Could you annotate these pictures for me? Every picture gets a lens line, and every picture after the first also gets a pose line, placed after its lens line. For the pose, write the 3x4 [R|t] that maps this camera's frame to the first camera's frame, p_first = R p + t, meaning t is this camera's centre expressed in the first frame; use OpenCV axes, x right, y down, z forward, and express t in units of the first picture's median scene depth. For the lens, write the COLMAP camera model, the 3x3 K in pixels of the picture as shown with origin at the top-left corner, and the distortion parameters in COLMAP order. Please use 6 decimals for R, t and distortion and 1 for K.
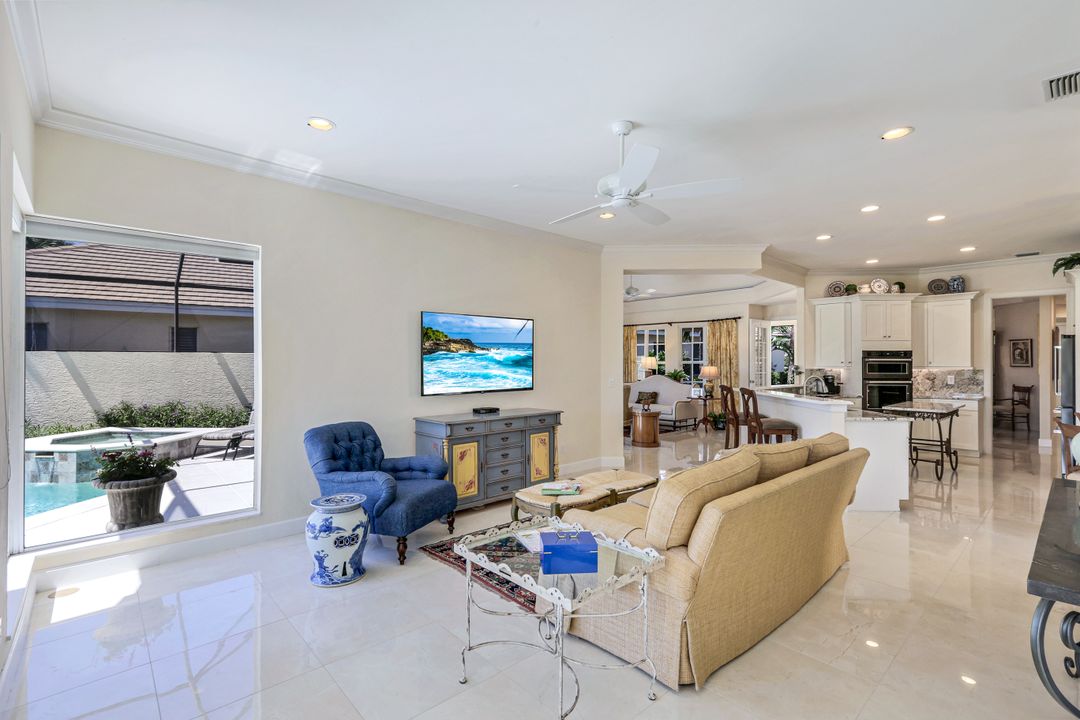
lens RADIAL K [[484.2, 0, 545.2], [0, 484.2, 358.5], [0, 0, 1]] dist [-0.001006, -0.000179]
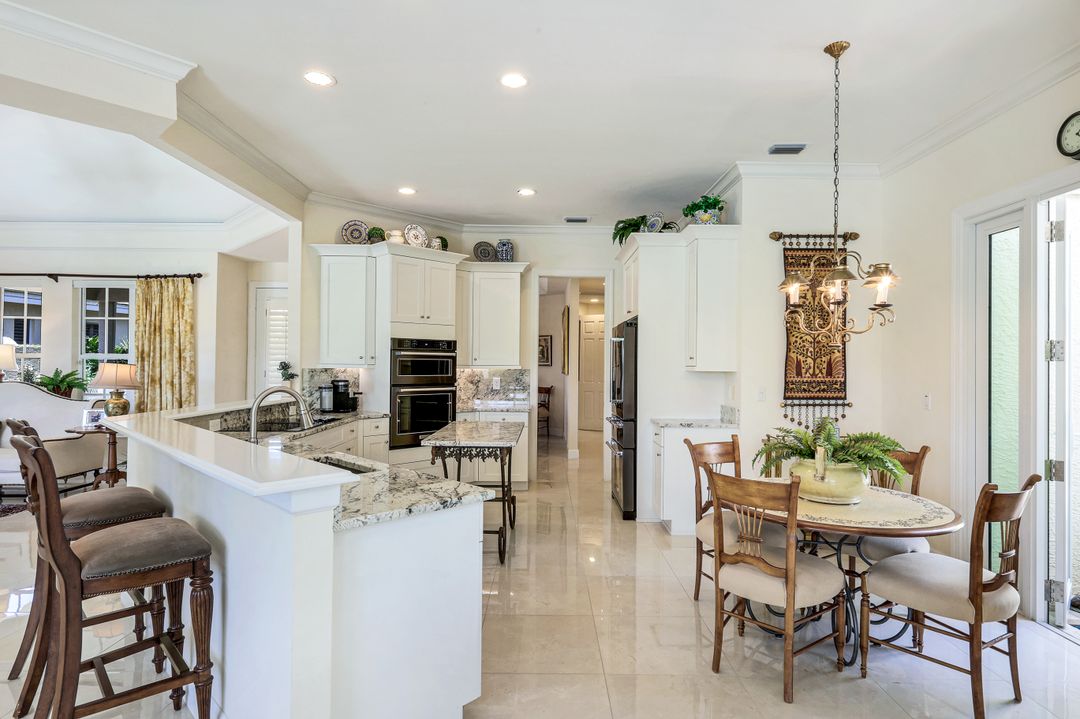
lens RADIAL K [[651.6, 0, 541.2], [0, 651.6, 356.8], [0, 0, 1]] dist [0.008501, 0.002043]
pose [[0.694506, 0.010372, 0.719412, 0.192432], [-0.013034, 0.999913, -0.001833, 0.005723], [-0.719369, -0.008104, 0.694581, 0.287793]]
